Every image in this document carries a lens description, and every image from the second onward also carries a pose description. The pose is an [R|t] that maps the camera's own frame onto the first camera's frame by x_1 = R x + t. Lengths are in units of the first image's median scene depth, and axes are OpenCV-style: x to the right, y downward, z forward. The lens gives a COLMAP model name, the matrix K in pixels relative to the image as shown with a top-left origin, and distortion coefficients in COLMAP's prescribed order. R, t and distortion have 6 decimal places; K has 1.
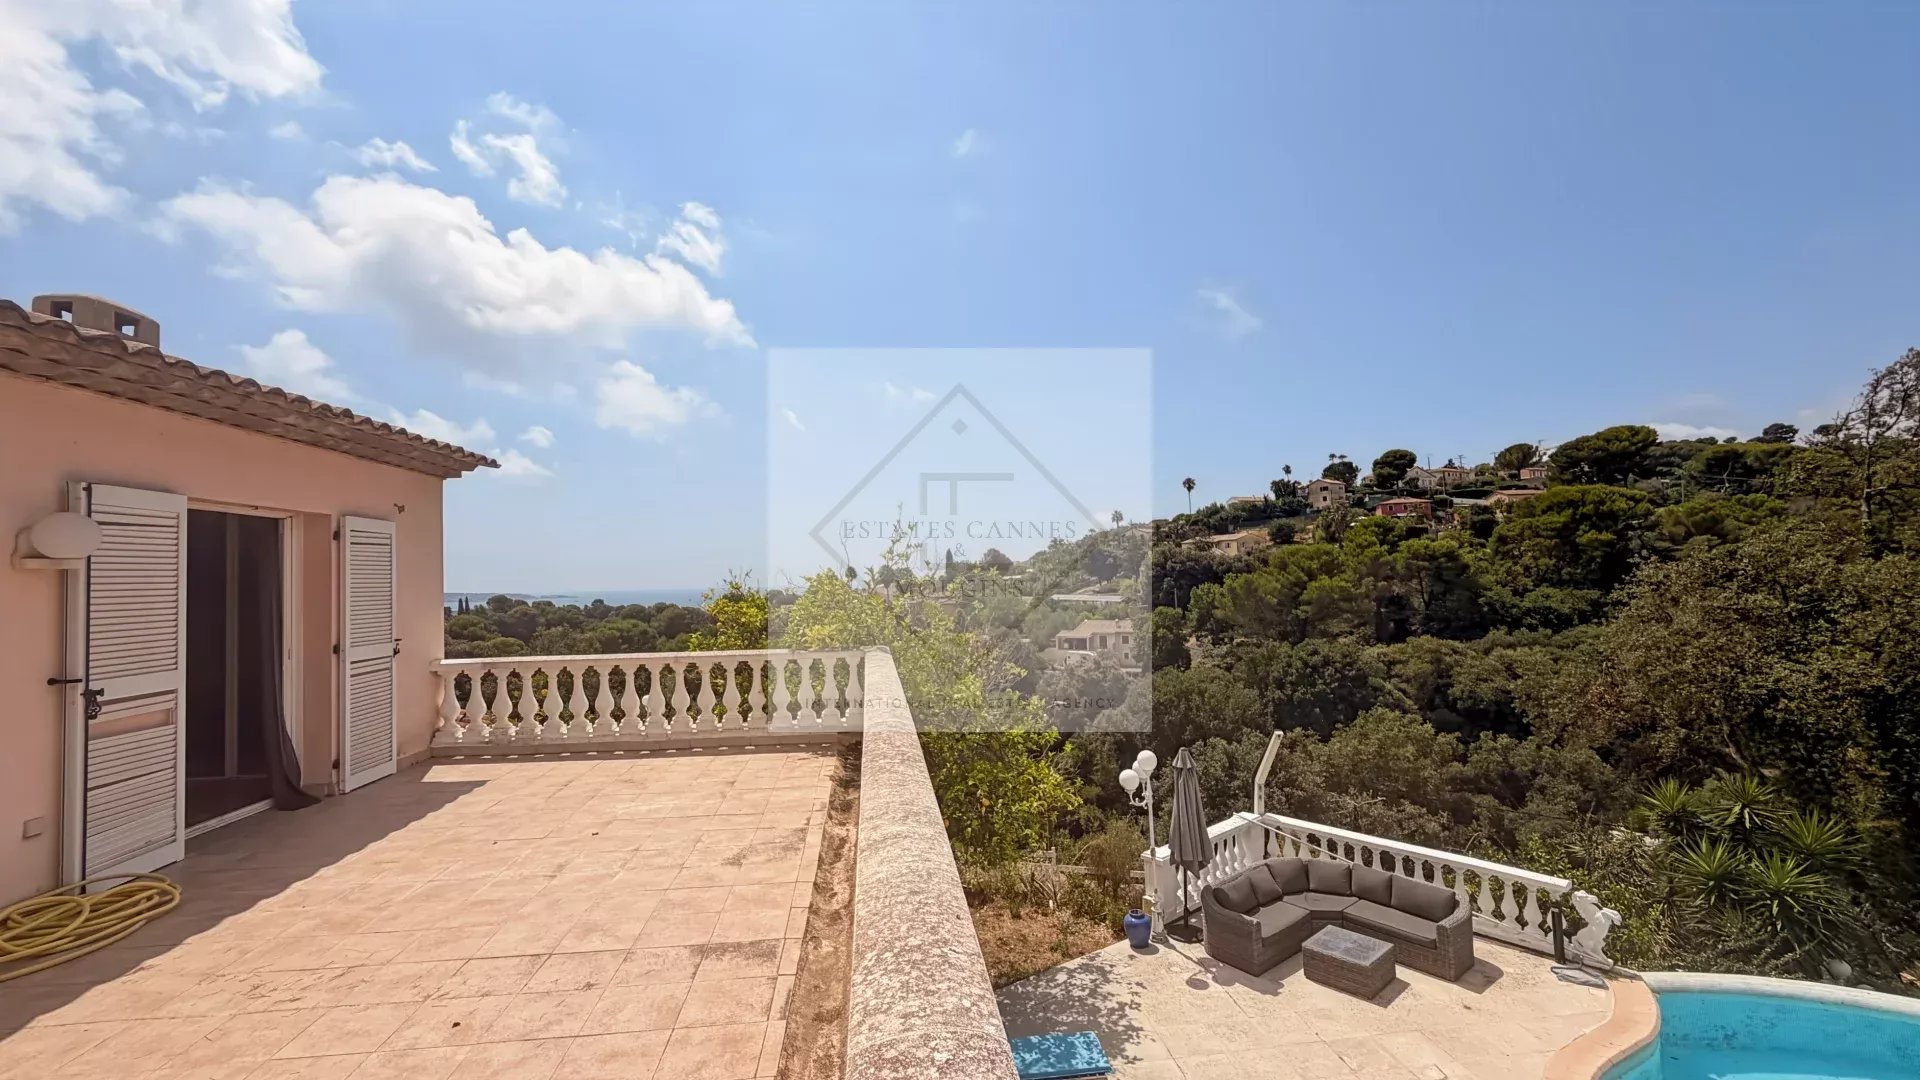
lens RADIAL K [[799.9, 0, 945.2], [0, 799.9, 507.5], [0, 0, 1]] dist [0.001597, 0.000125]
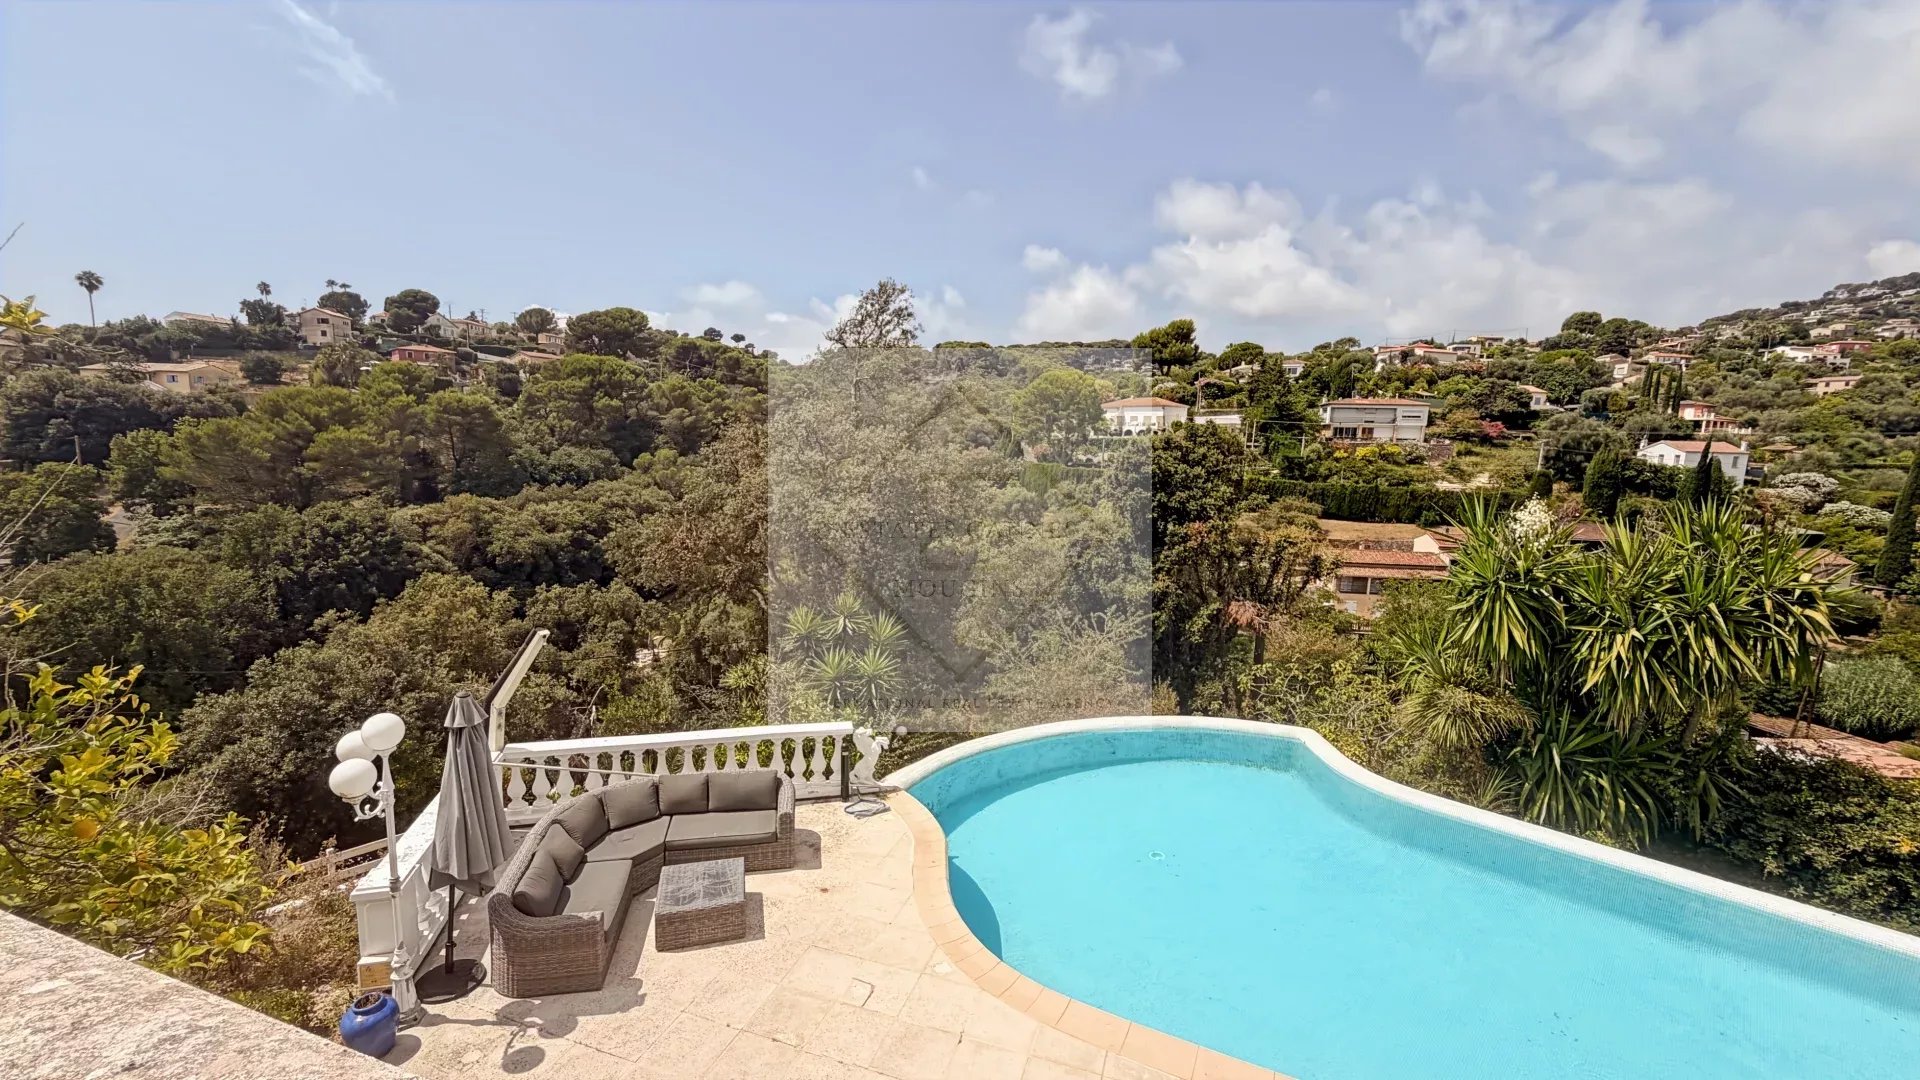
lens RADIAL K [[791.4, 0, 960.0], [0, 791.4, 540.0], [0, 0, 1]] dist [-0.001619, -0.000353]
pose [[0.418688, -0.082429, 0.904381, -0.007570], [-0.114426, 0.983146, 0.142583, 0.010352], [-0.900892, -0.163183, 0.402200, 0.067091]]
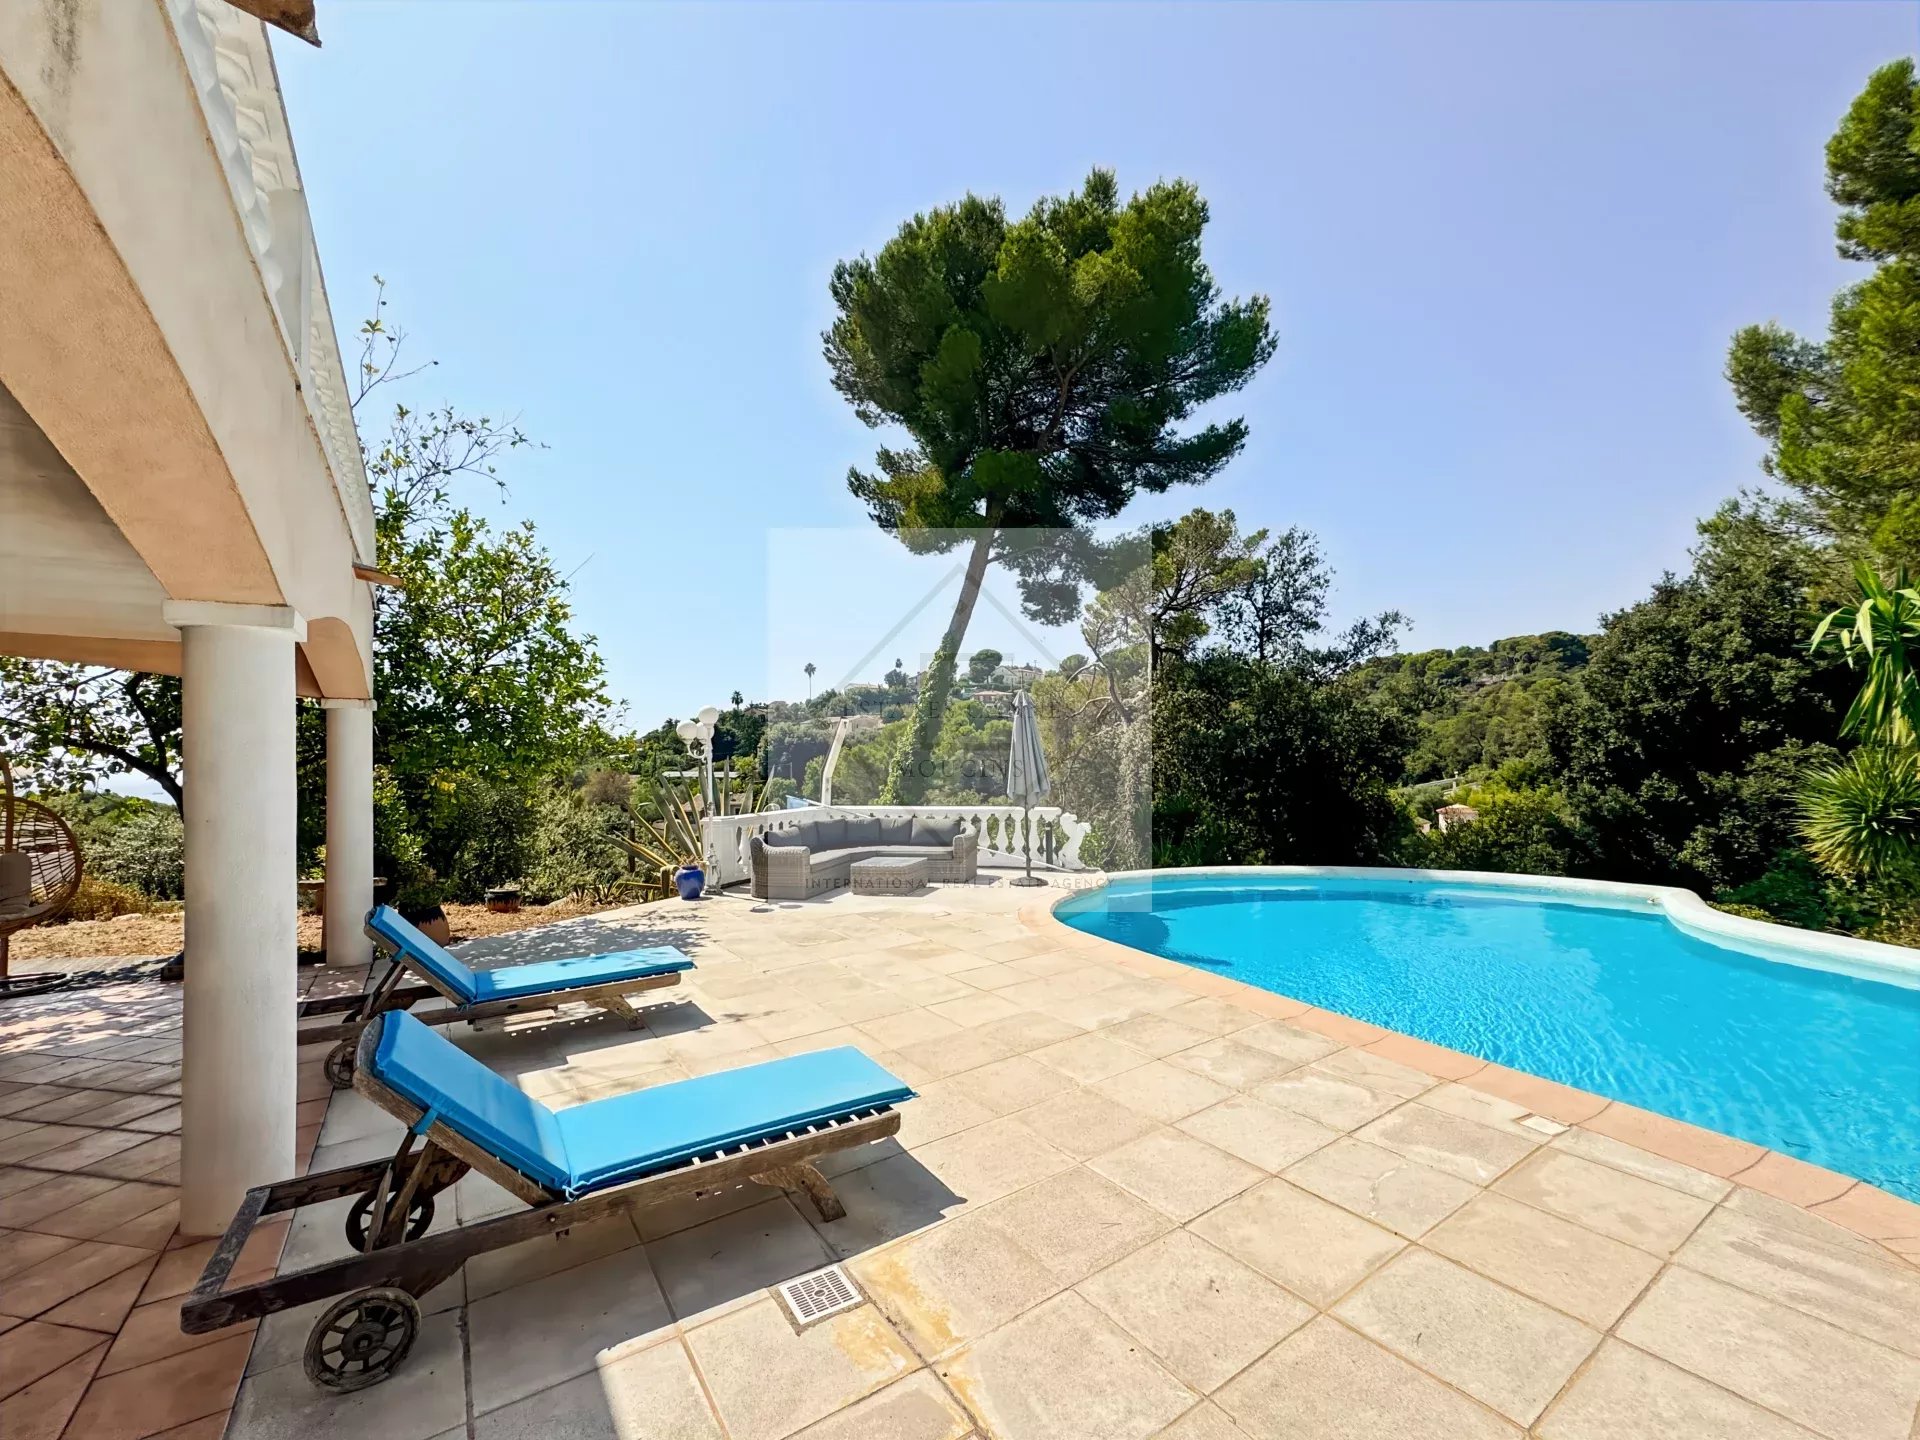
lens RADIAL K [[802.5, 0, 960.0], [0, 802.5, 720.0], [0, 0, 1]] dist [0.000257, -0.000031]
pose [[0.887884, 0.039967, 0.458328, 0.011256], [-0.043970, 0.999031, -0.001936, 0.045391], [-0.457961, -0.018434, 0.888781, -0.000845]]
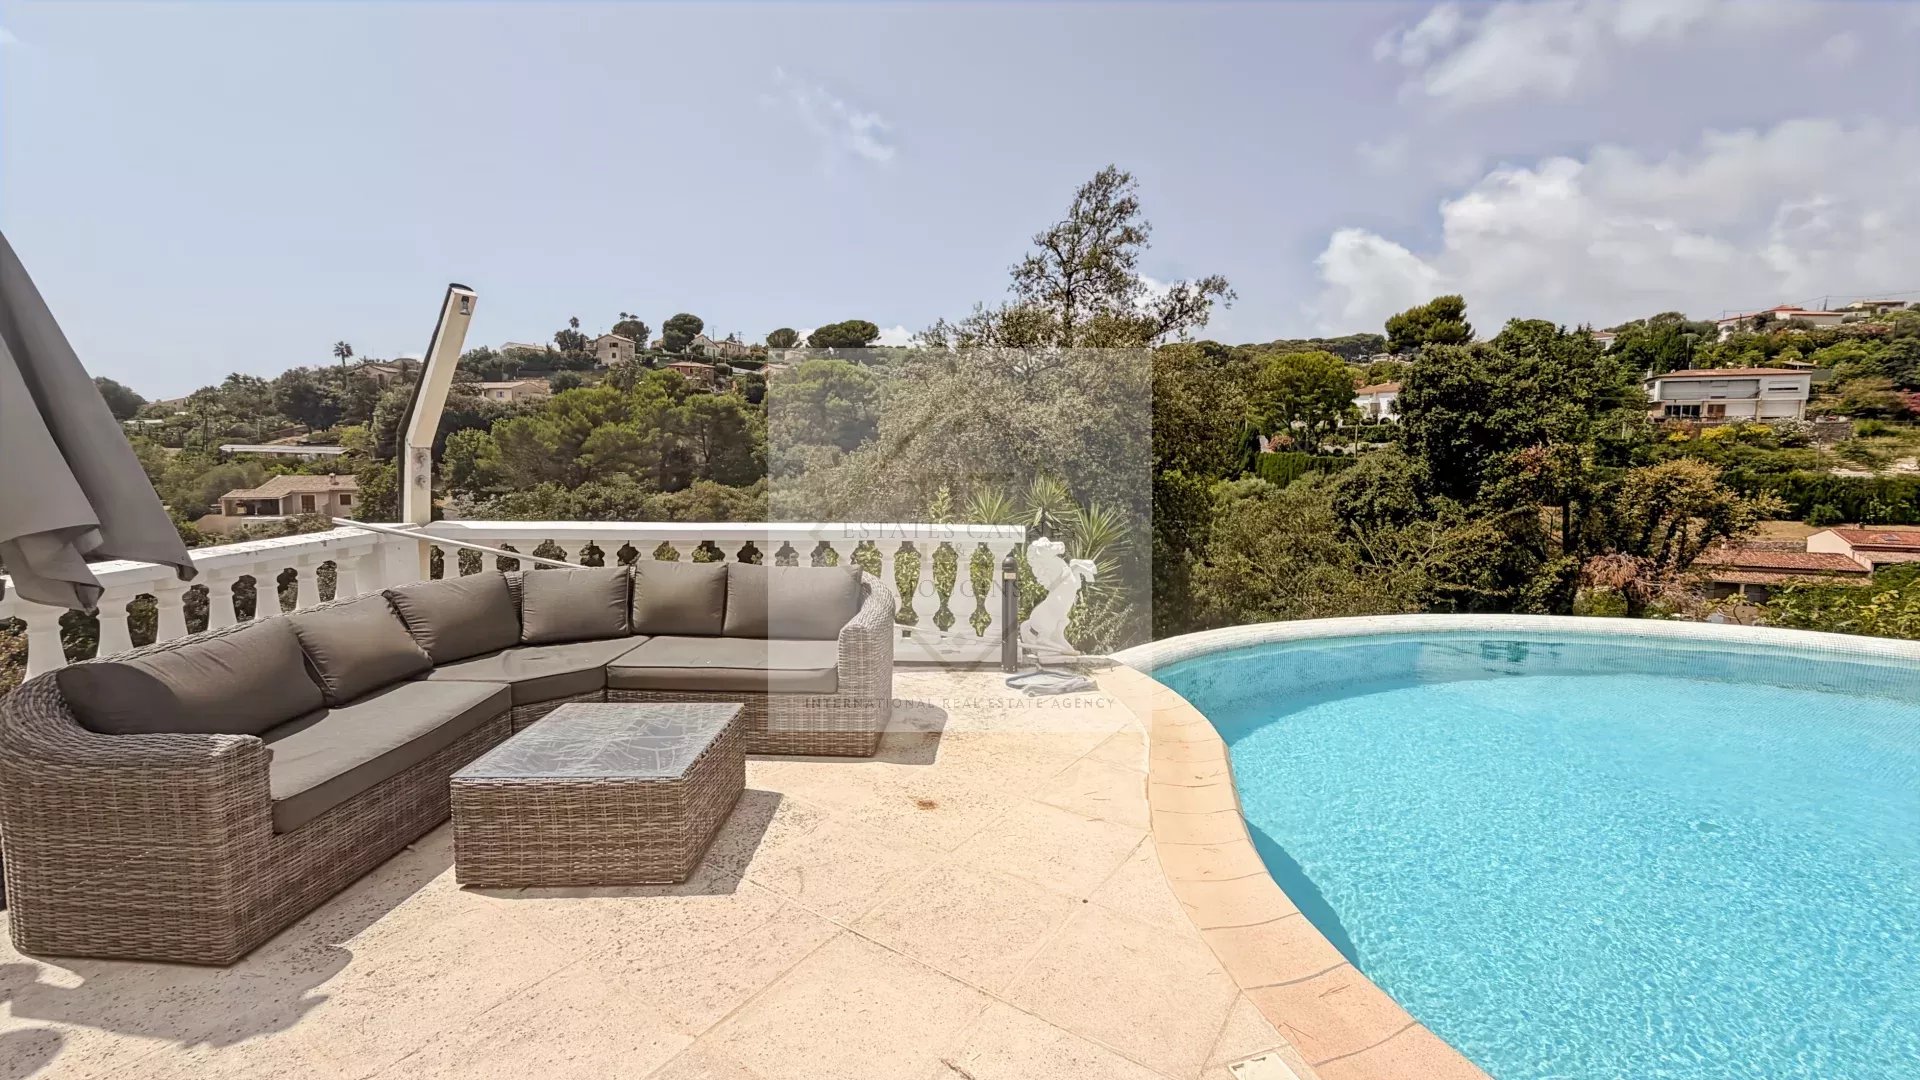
lens RADIAL K [[781.2, 0, 967.4], [0, 781.2, 510.1], [0, 0, 1]] dist [-0.000226, 0.000020]
pose [[0.645944, -0.025966, 0.762943, 0.046493], [-0.085169, 0.990730, 0.105827, 0.053362], [-0.758619, -0.133337, 0.637745, 0.091808]]
